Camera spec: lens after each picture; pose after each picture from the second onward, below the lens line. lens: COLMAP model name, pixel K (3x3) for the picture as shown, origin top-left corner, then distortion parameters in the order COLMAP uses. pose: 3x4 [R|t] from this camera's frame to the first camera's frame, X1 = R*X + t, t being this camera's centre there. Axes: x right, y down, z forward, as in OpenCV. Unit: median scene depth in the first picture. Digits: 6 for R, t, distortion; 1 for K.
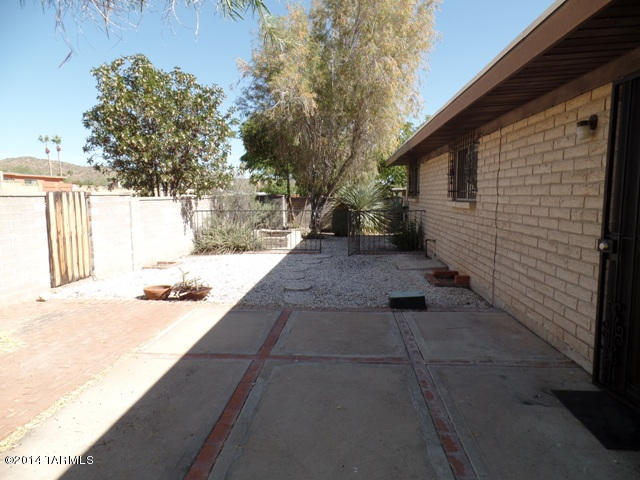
lens RADIAL K [[444.5, 0, 319.5], [0, 444.5, 240.7], [0, 0, 1]] dist [0.003411, -0.006734]
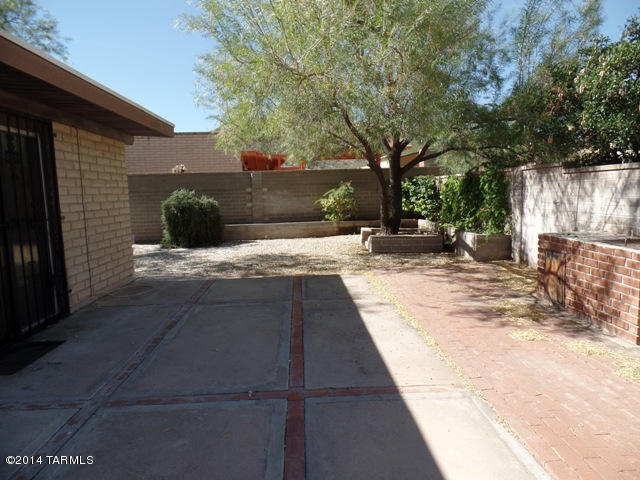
lens RADIAL K [[444.5, 0, 319.6], [0, 444.5, 240.8], [0, 0, 1]] dist [0.003411, -0.006734]
pose [[-0.993230, 0.044465, -0.107316, -0.098068], [0.020664, 0.976736, 0.213449, -0.160057], [0.114311, 0.209786, -0.971042, 1.670882]]
